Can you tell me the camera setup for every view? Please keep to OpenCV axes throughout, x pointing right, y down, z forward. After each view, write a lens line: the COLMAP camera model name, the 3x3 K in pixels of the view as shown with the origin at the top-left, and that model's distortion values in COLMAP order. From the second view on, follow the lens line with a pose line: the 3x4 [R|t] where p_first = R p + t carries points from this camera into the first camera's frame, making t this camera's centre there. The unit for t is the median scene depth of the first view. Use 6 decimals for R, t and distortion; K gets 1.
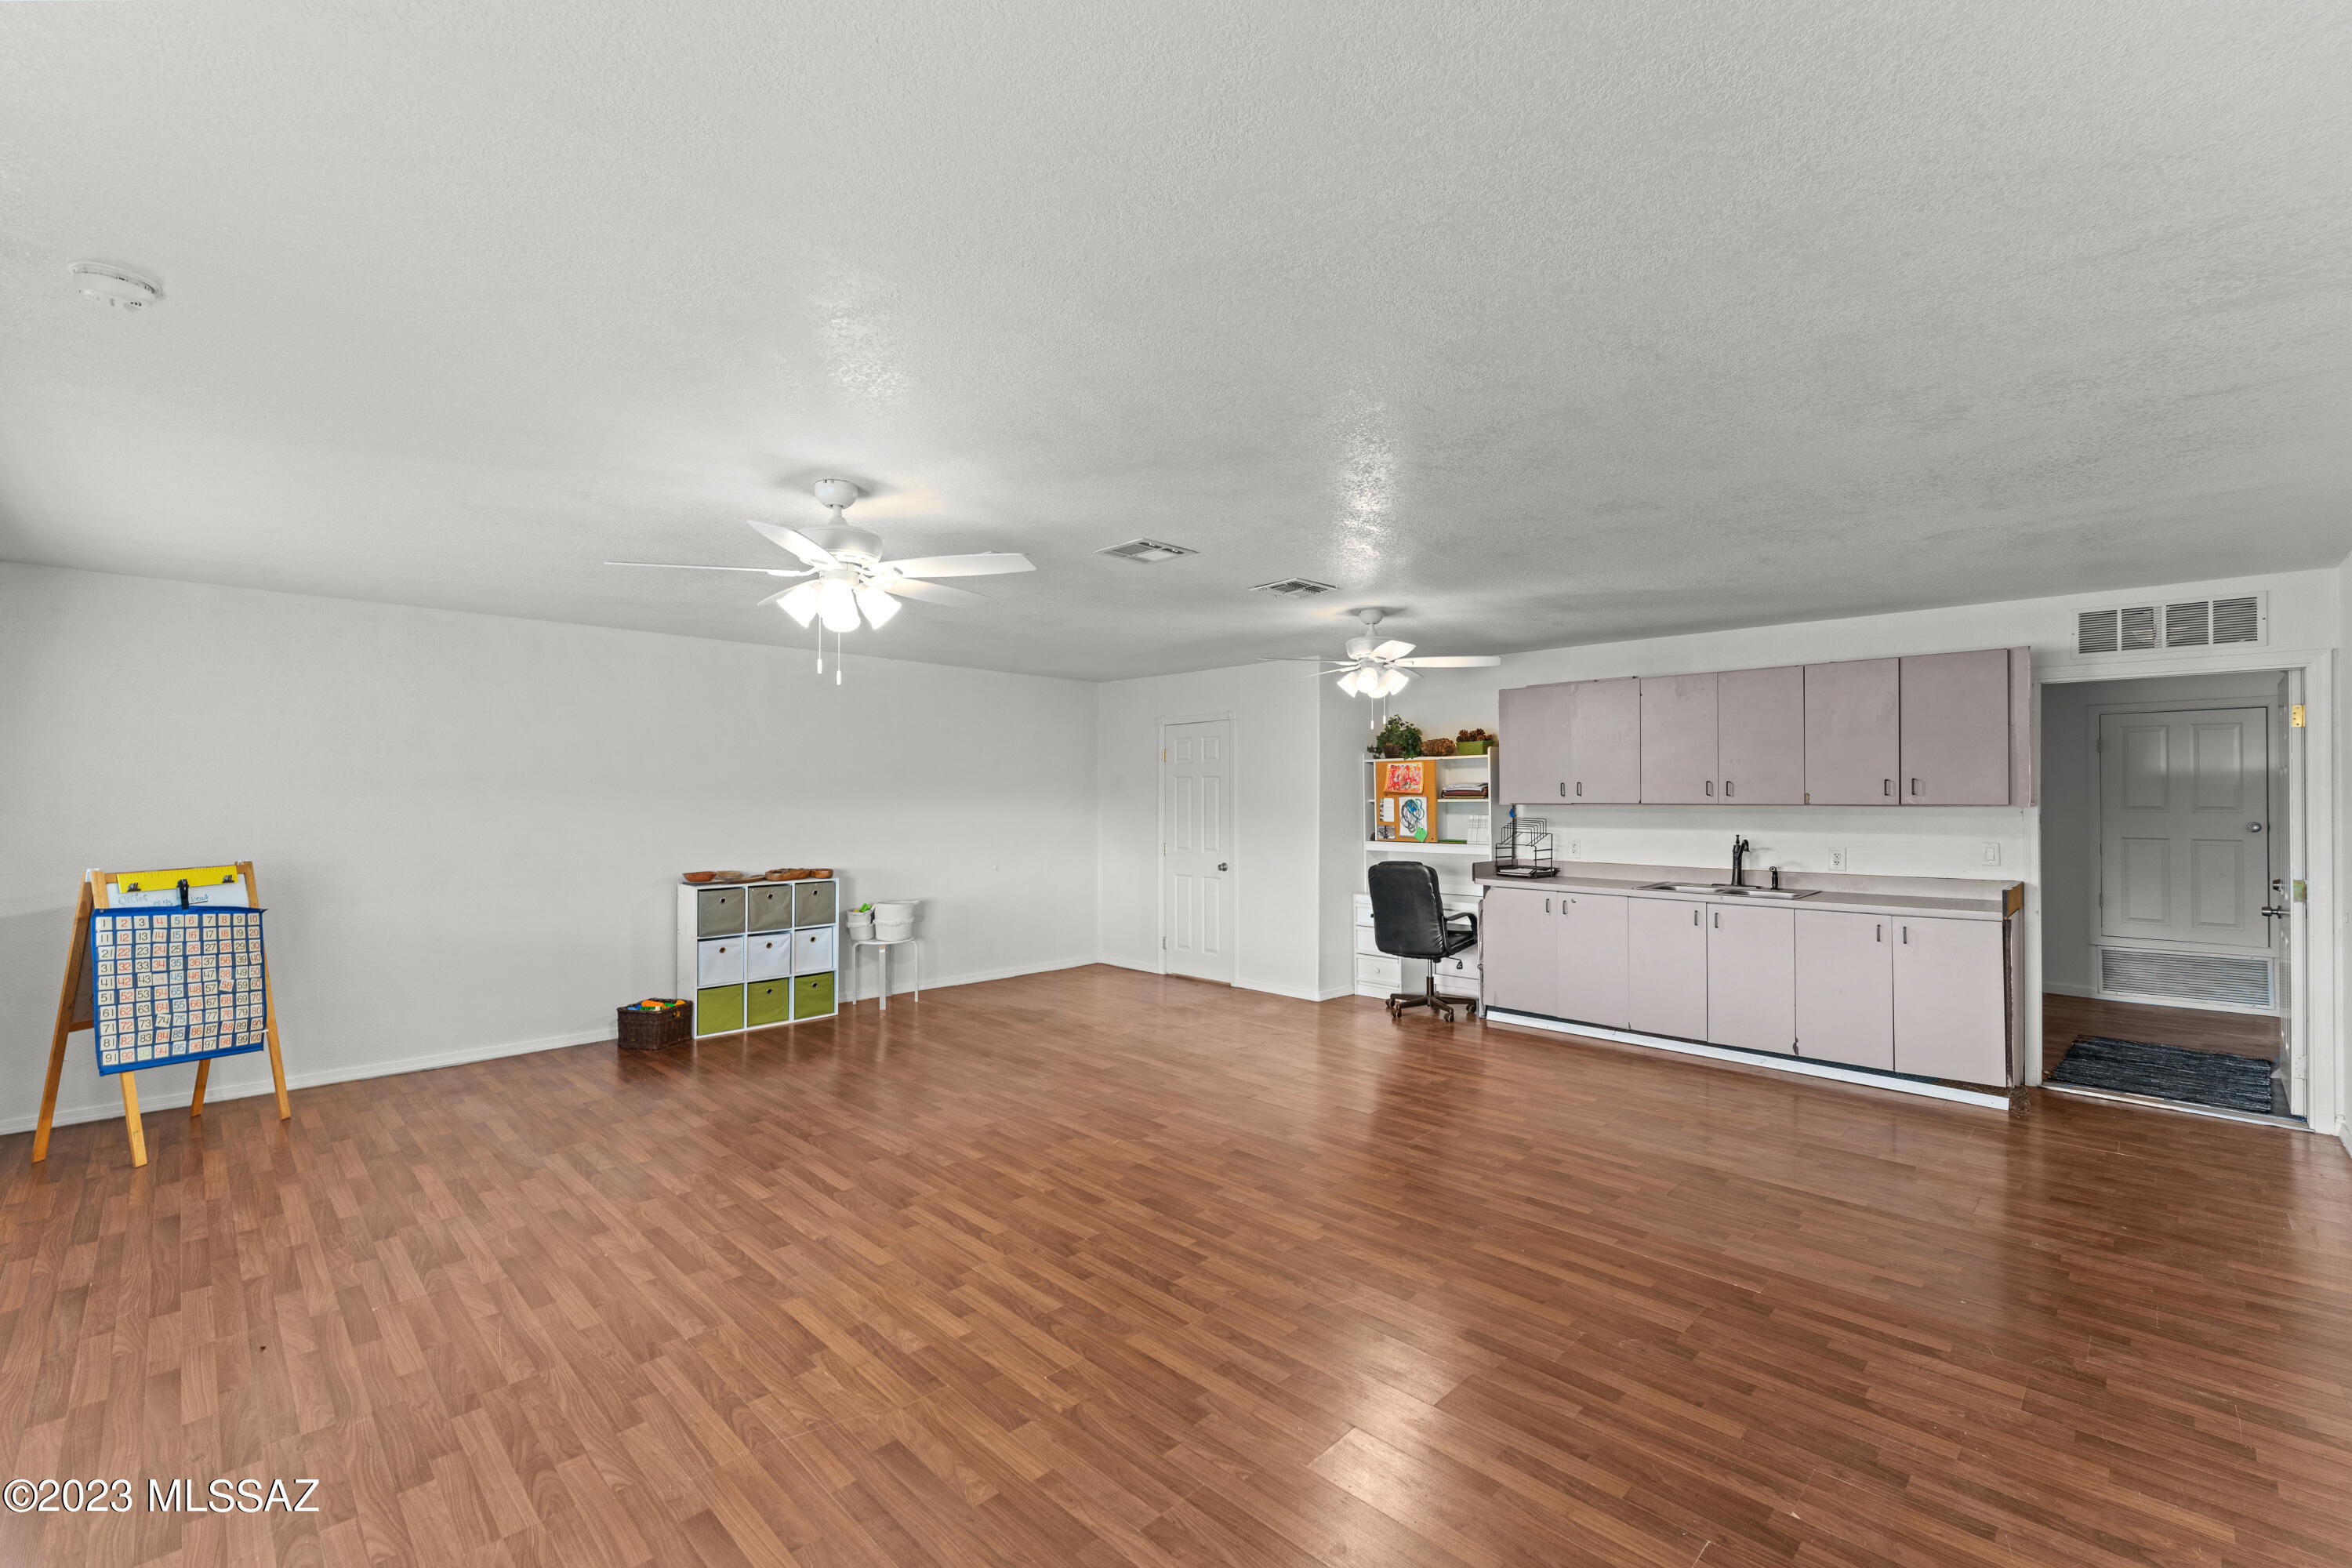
lens RADIAL K [[991.4, 0, 1178.6], [0, 991.4, 782.3], [0, 0, 1]] dist [-0.001626, -0.000146]
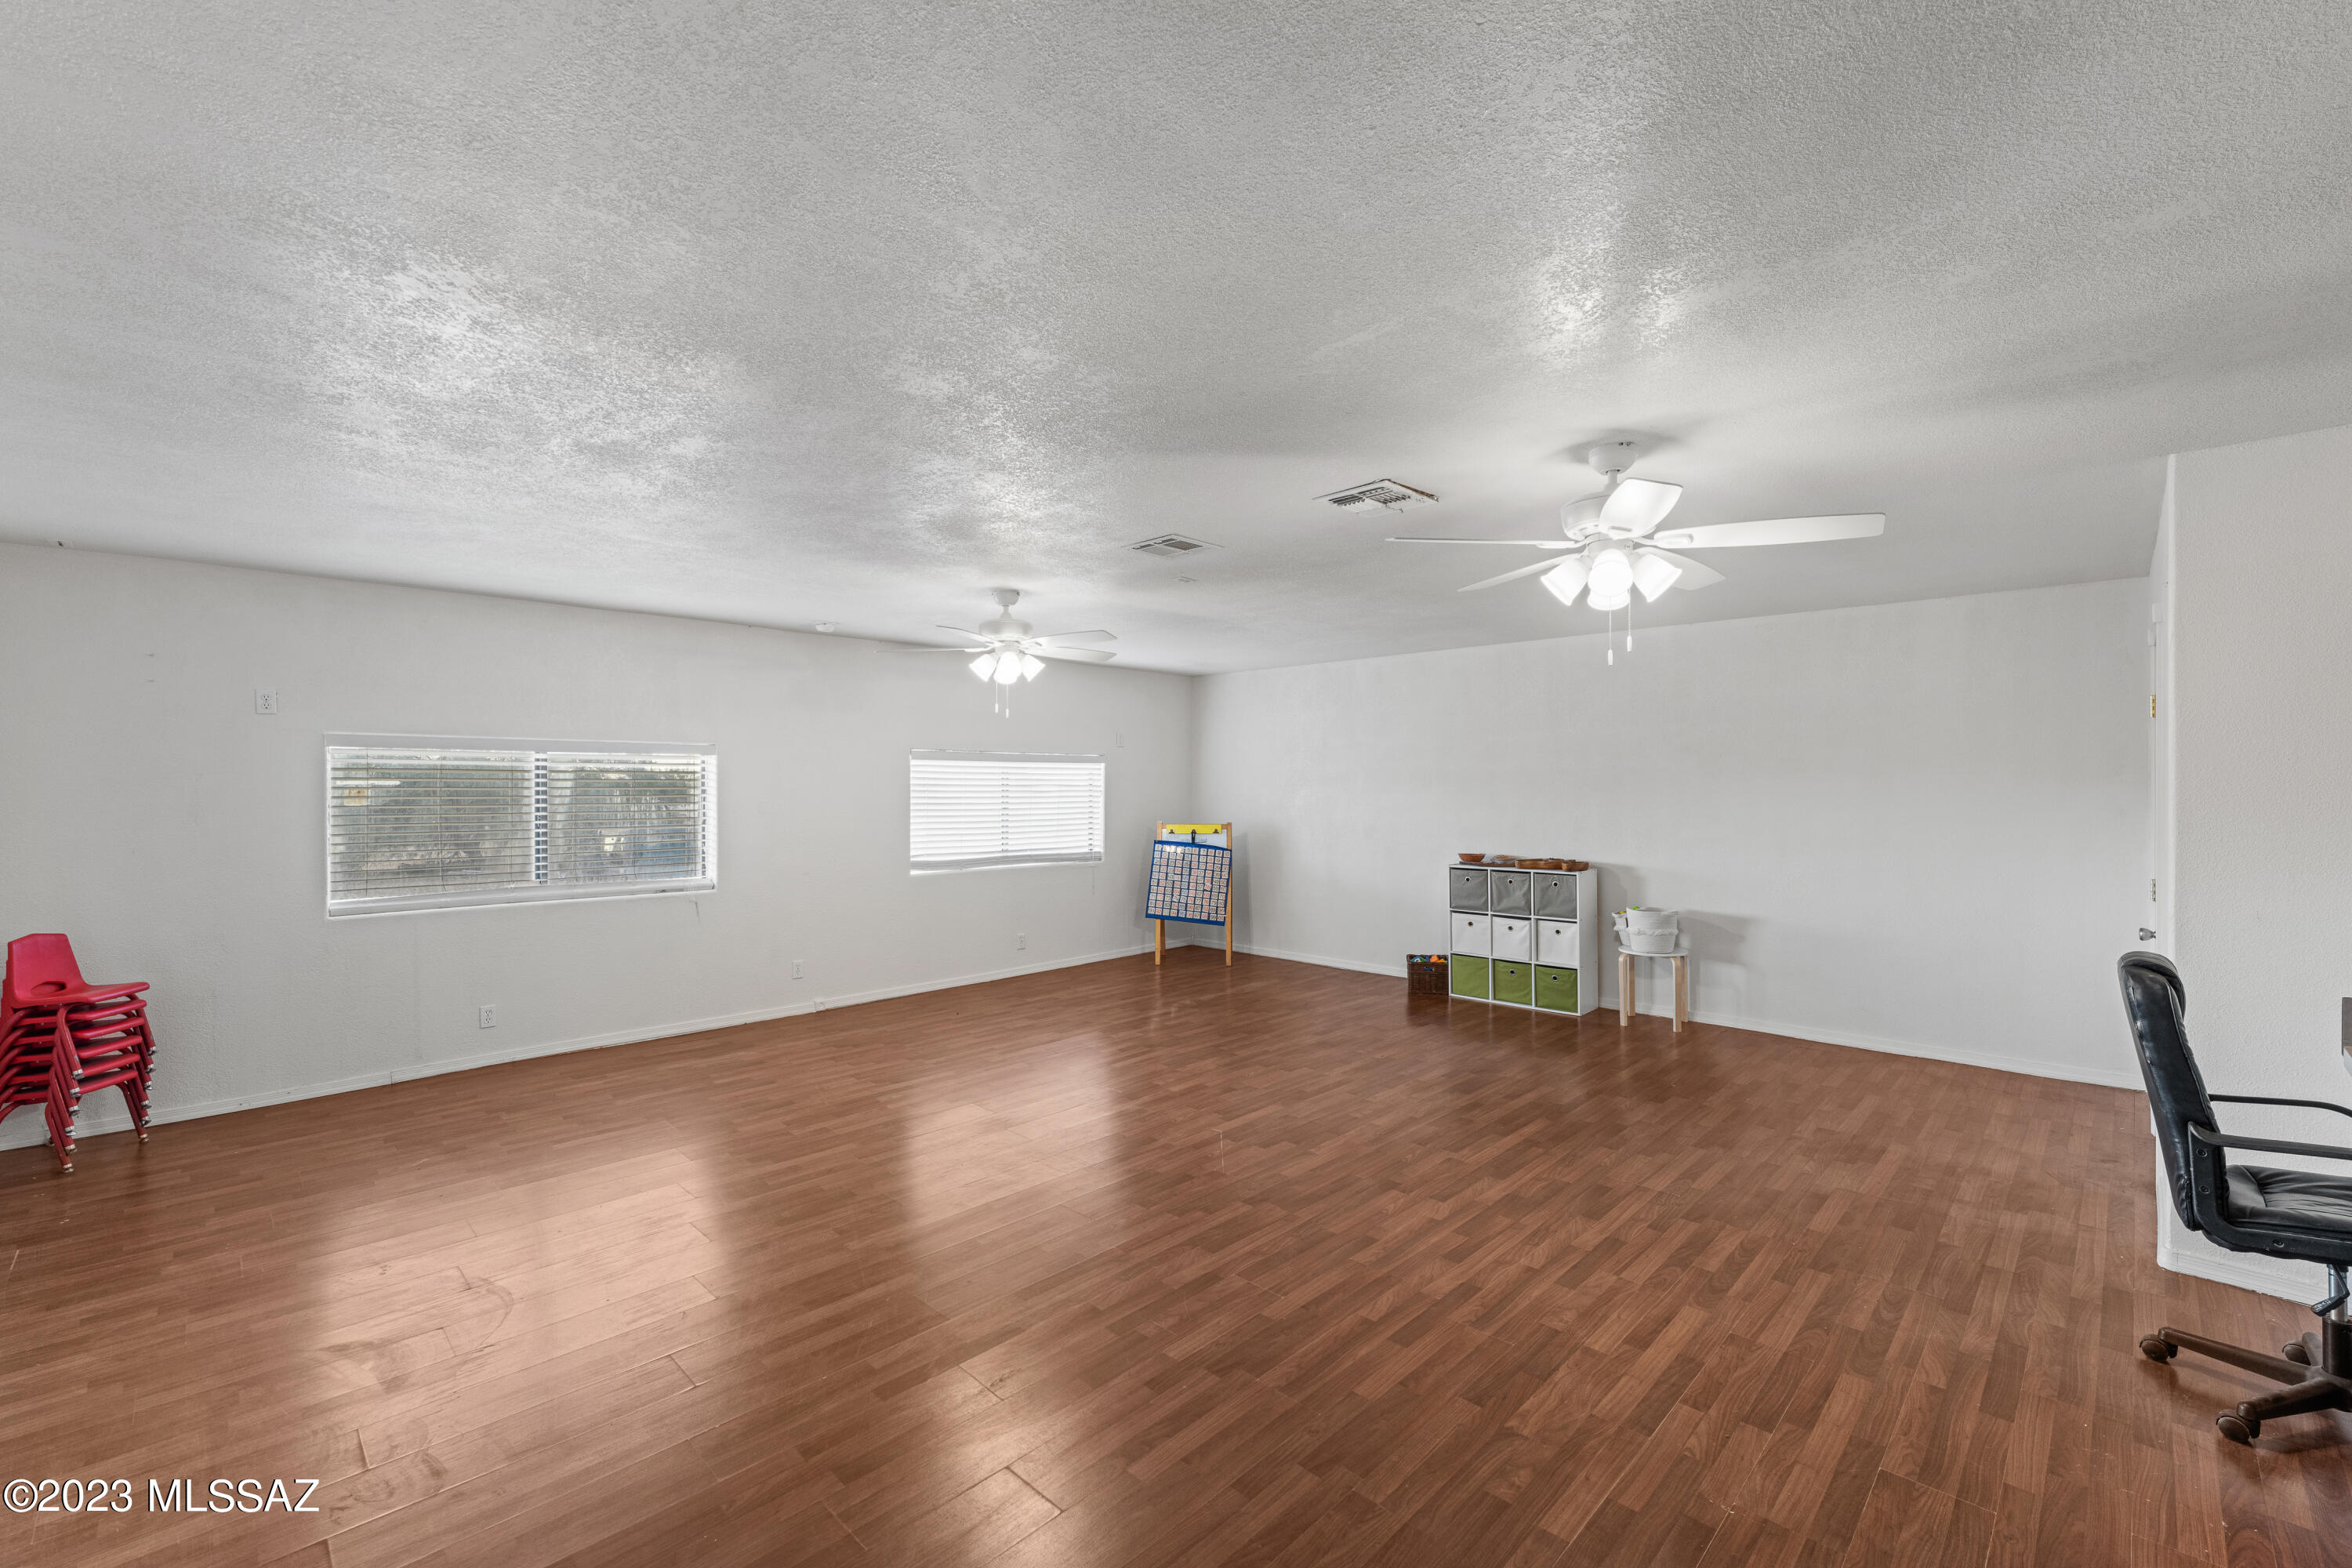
lens RADIAL K [[991.4, 0, 1179.2], [0, 991.4, 793.2], [0, 0, 1]] dist [-0.001626, -0.000146]
pose [[-0.004751, 0.006697, -0.999966, 0.816837], [0.016742, 0.999838, 0.006616, 0.011501], [0.999849, -0.016710, -0.004863, 0.845428]]
